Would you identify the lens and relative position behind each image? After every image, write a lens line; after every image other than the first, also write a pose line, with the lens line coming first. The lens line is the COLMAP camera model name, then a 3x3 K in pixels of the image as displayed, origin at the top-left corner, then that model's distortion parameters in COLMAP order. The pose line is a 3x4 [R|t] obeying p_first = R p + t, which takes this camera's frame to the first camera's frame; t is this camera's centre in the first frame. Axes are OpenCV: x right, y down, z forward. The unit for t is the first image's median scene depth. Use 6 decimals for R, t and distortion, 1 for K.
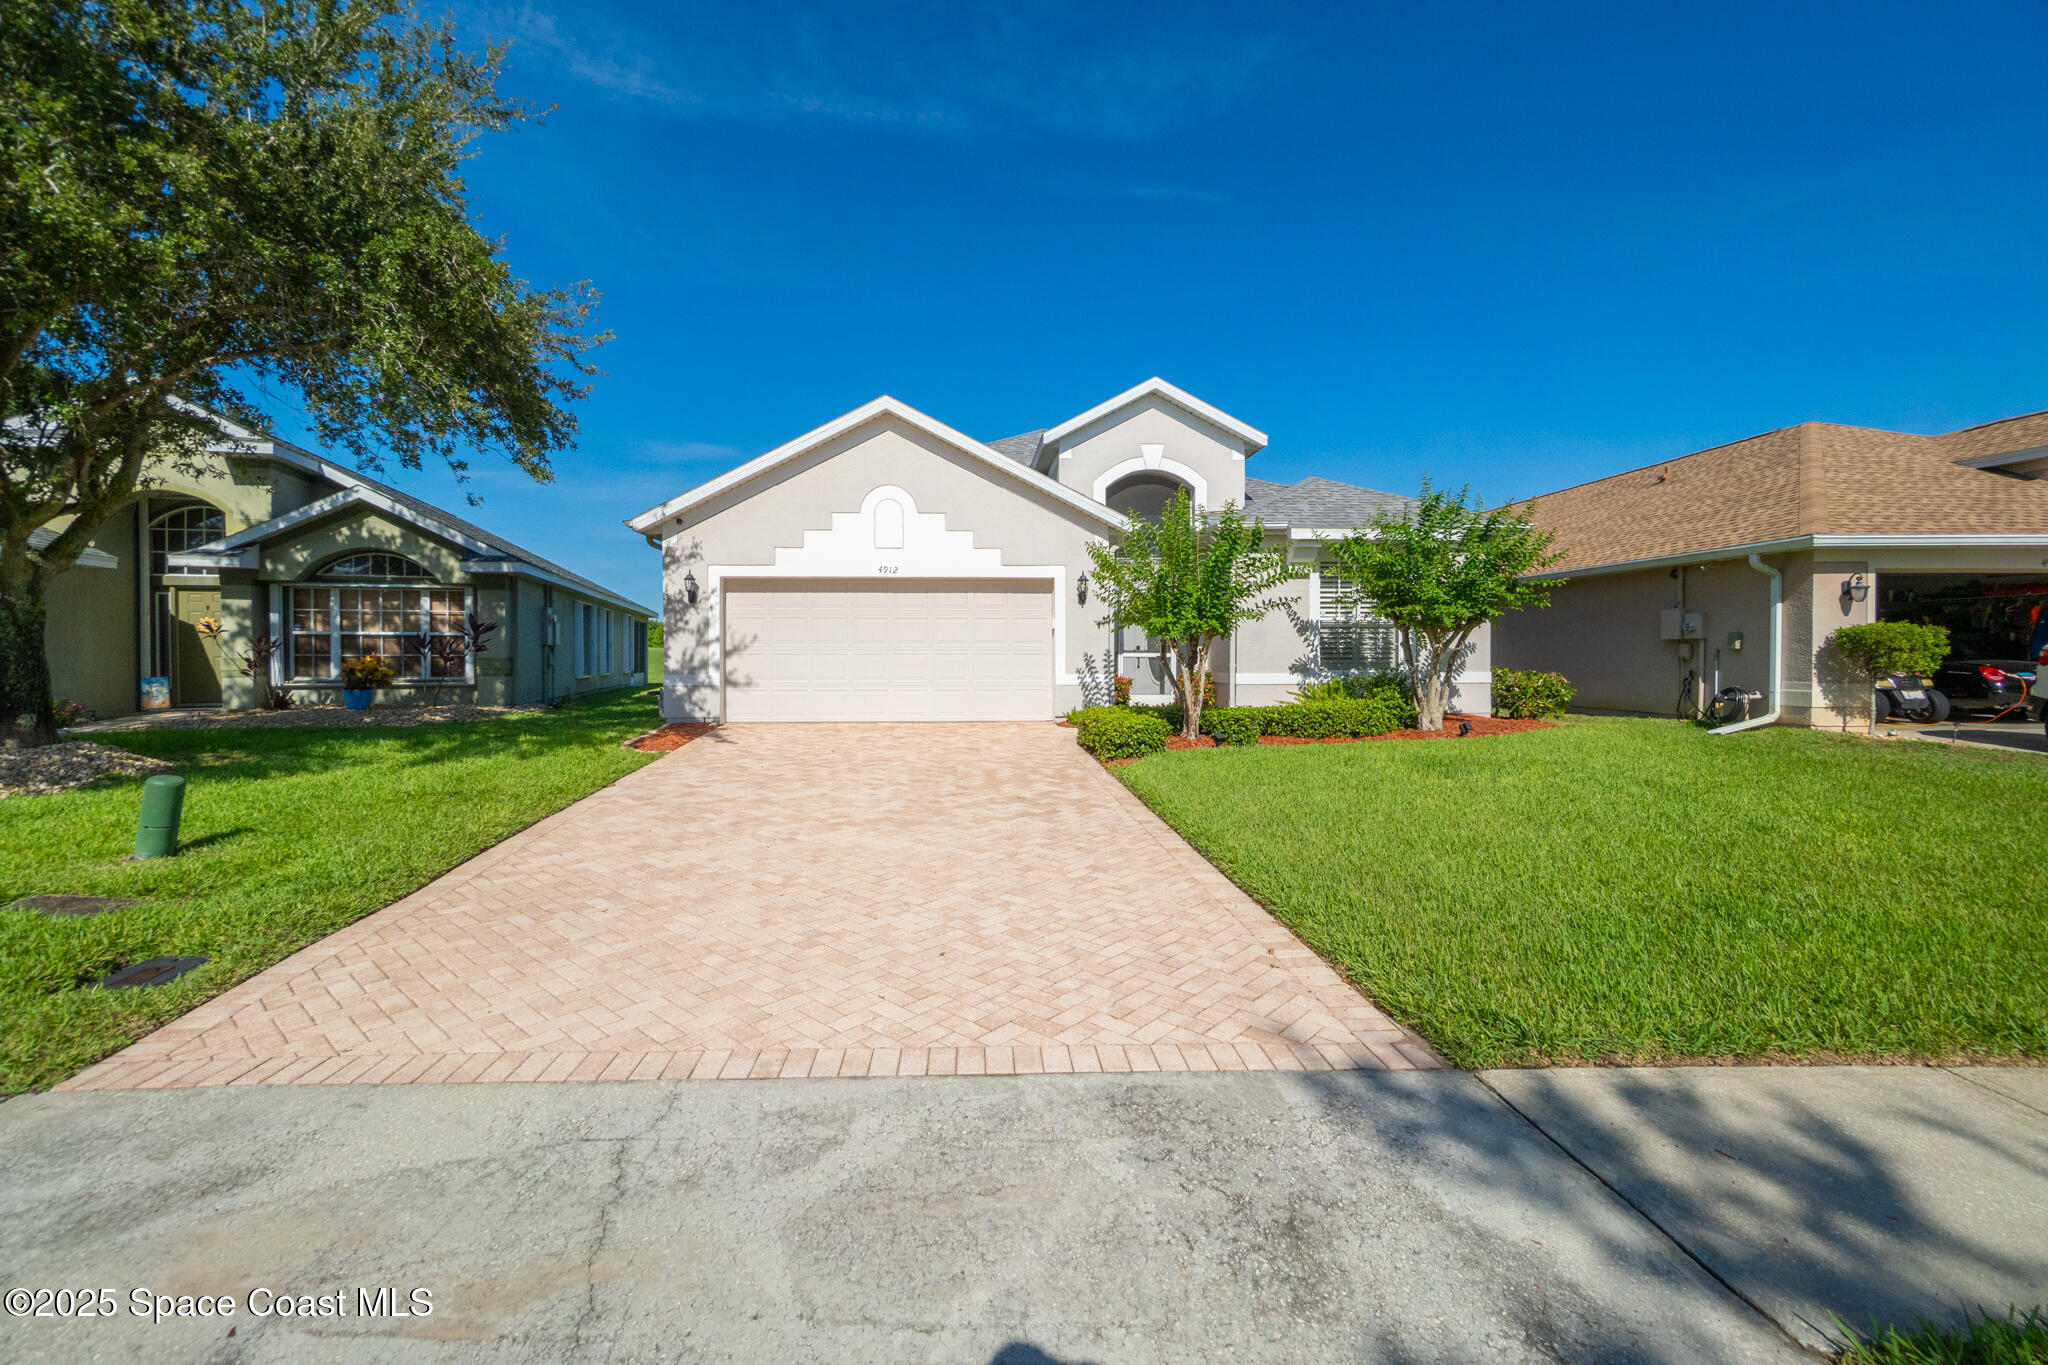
lens RADIAL K [[884.0, 0, 1017.0], [0, 884.0, 665.5], [0, 0, 1]] dist [-0.001631, -0.000461]
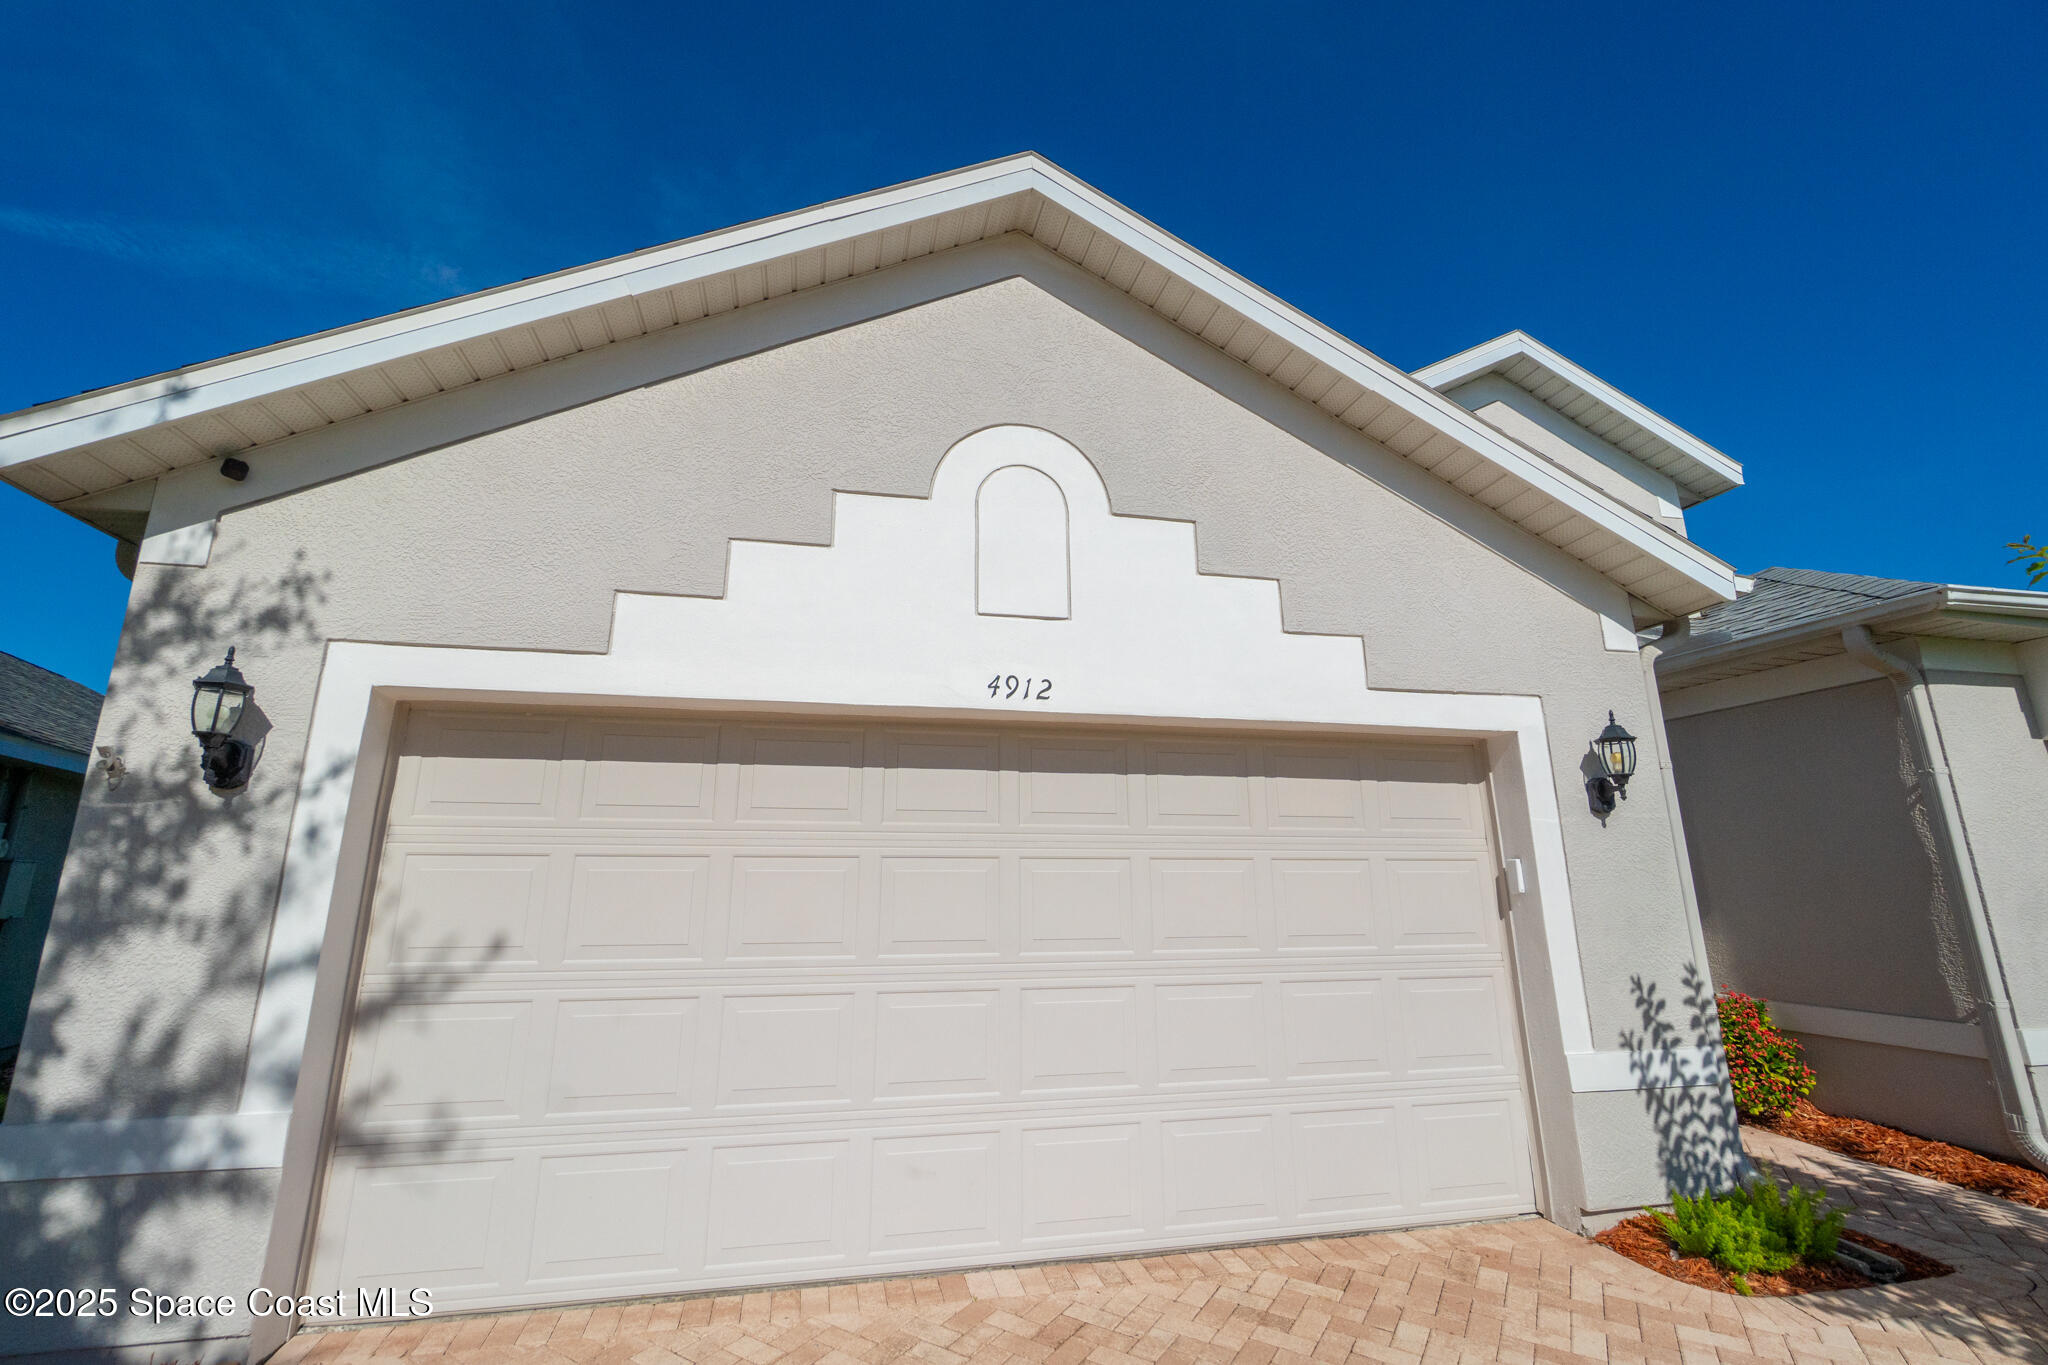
lens RADIAL K [[884.1, 0, 1012.2], [0, 884.1, 665.9], [0, 0, 1]] dist [-0.002826, -0.000138]
pose [[0.987222, 0.037333, 0.154918, -0.193607], [0.003989, 0.966075, -0.258231, -0.040699], [-0.159303, 0.255549, 0.953581, 0.721990]]
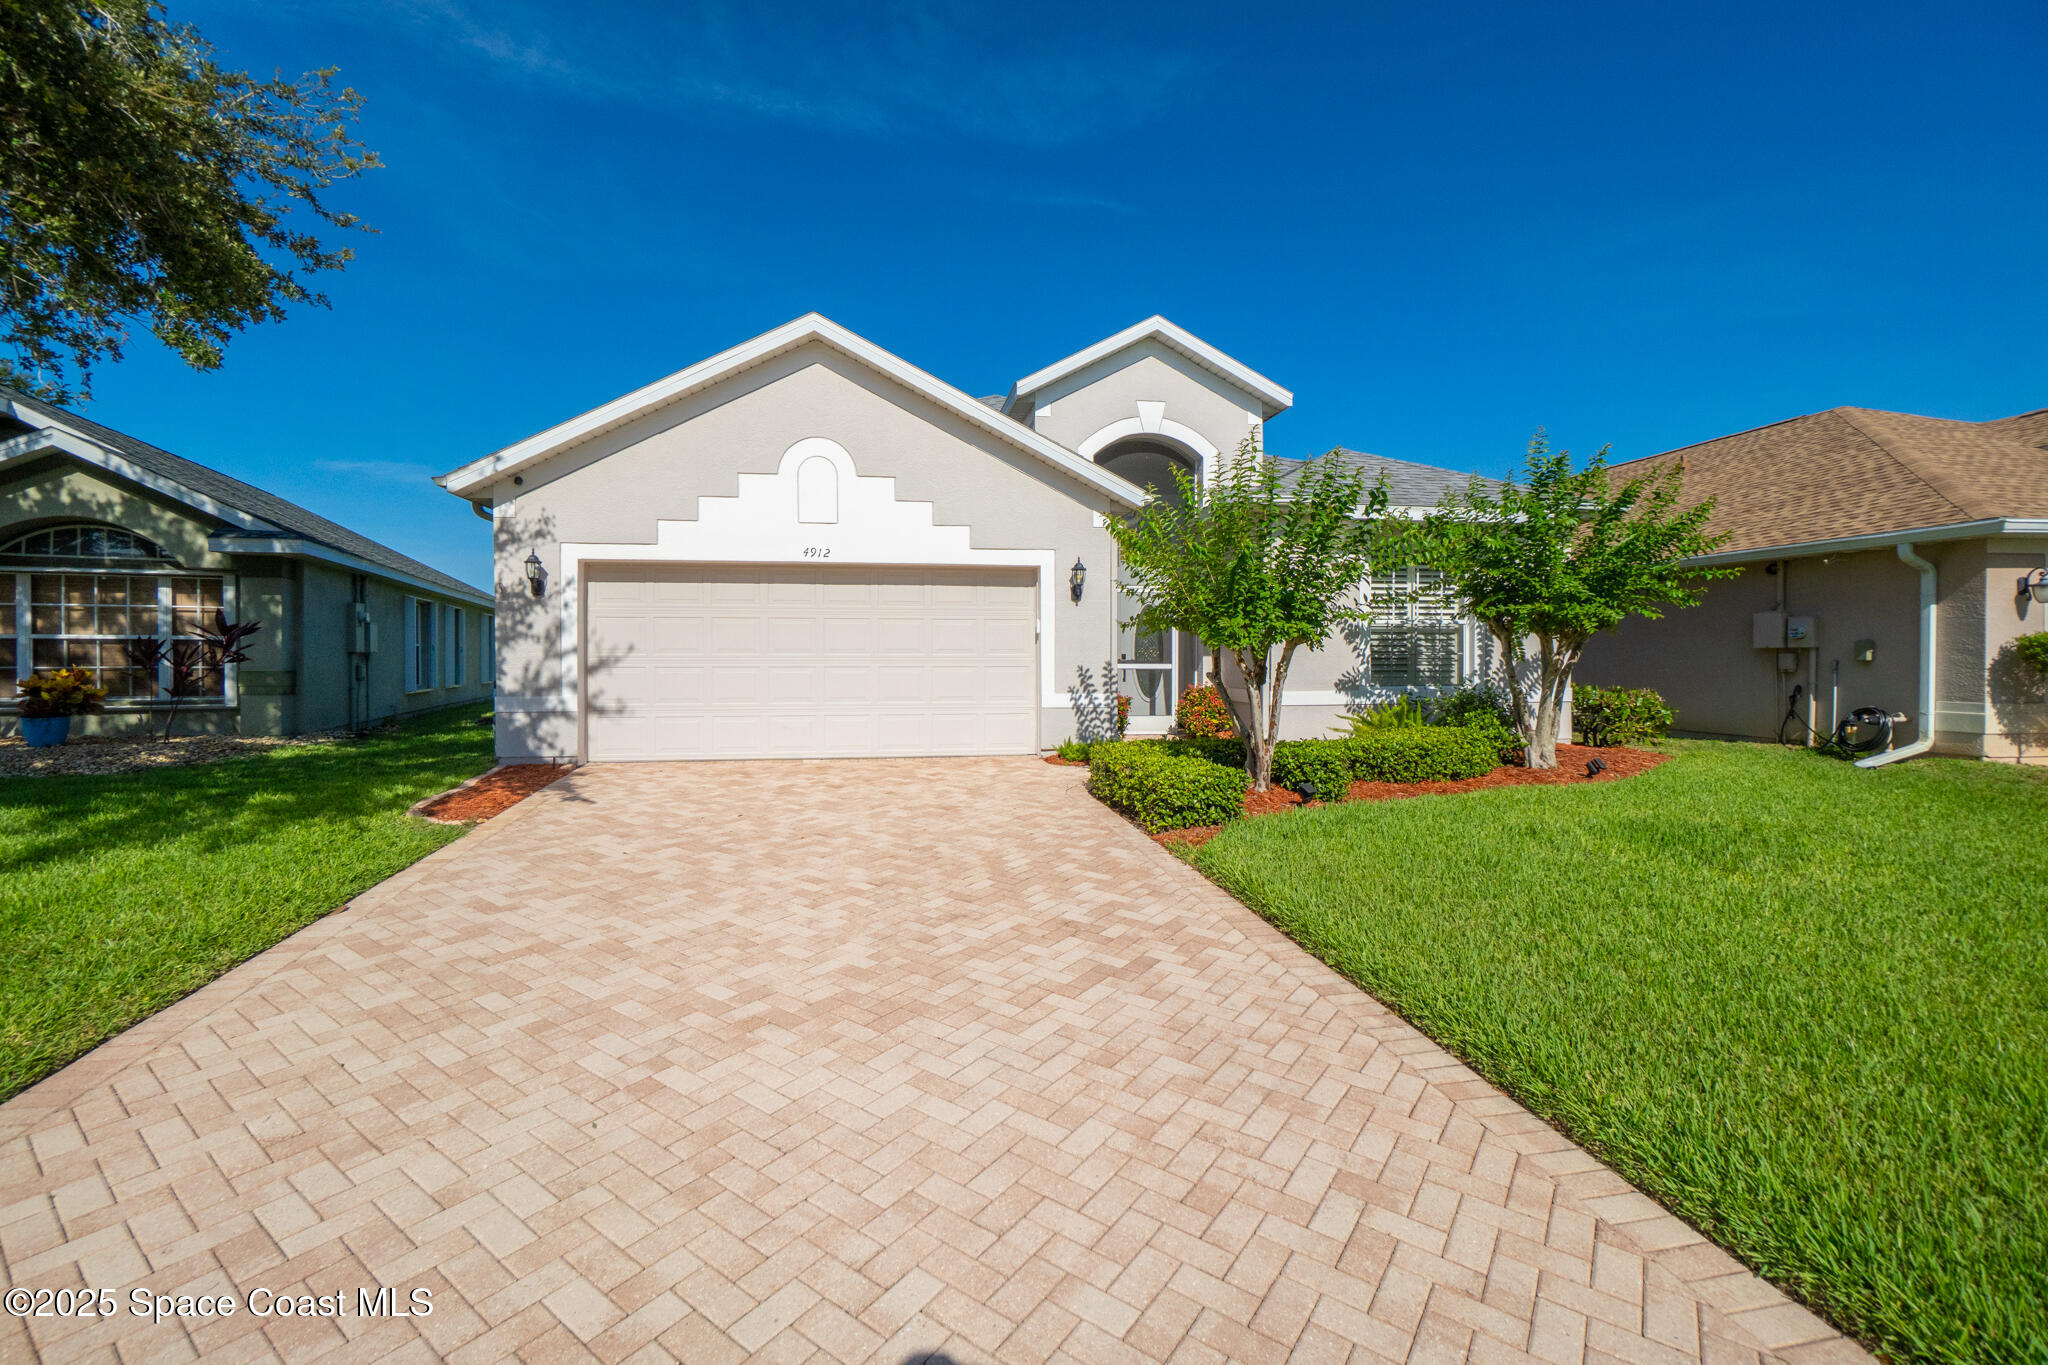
lens RADIAL K [[884.1, 0, 1012.2], [0, 884.1, 665.9], [0, 0, 1]] dist [-0.002826, -0.000138]
pose [[0.995496, -0.000834, 0.094796, -0.053570], [0.001081, 0.999996, -0.002550, -0.011974], [-0.094793, 0.002641, 0.995493, 0.252292]]
